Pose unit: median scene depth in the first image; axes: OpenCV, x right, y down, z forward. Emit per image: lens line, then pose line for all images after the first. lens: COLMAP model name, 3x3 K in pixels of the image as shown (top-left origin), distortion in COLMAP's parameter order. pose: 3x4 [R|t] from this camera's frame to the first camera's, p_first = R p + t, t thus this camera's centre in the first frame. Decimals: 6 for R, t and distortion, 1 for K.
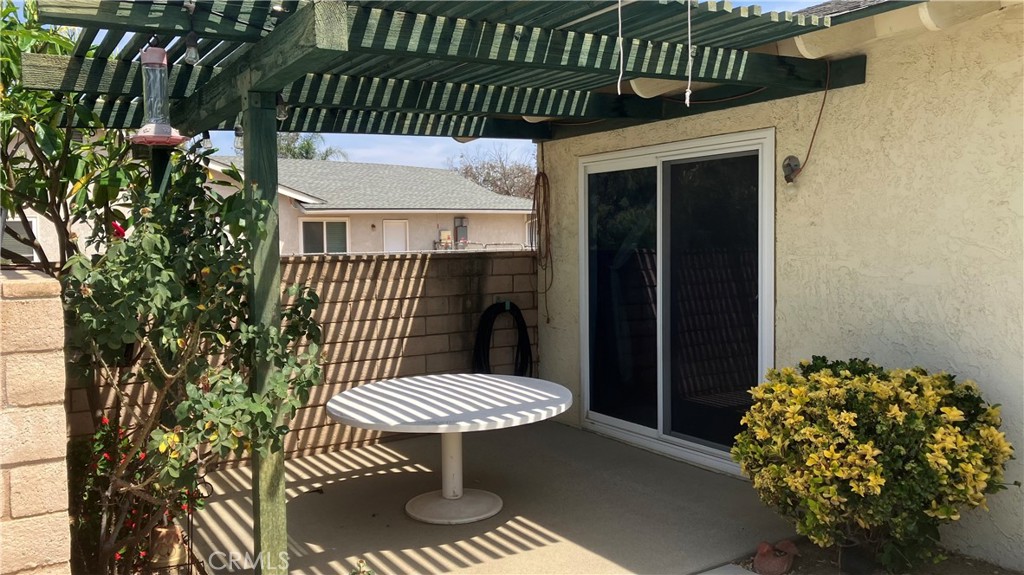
lens RADIAL K [[818.9, 0, 512.0], [0, 818.9, 287.5], [0, 0, 1]] dist [-0.004152, -0.009105]
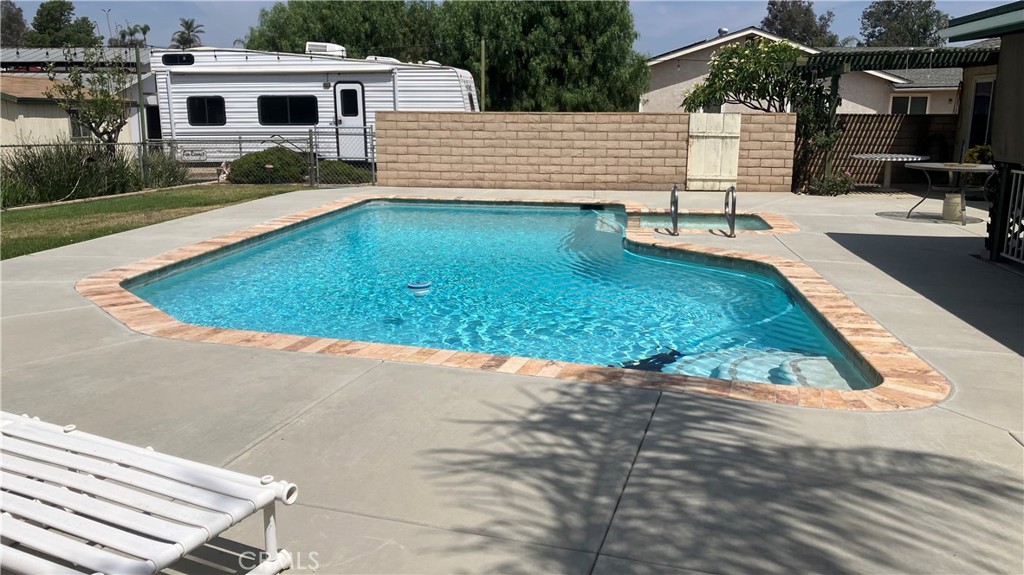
lens RADIAL K [[818.9, 0, 512.0], [0, 818.9, 287.5], [0, 0, 1]] dist [-0.004152, -0.009105]
pose [[0.758965, 0.145938, -0.634566, 0.644875], [-0.047502, 0.984372, 0.169572, 0.114252], [0.649397, -0.098556, 0.754036, -1.728919]]
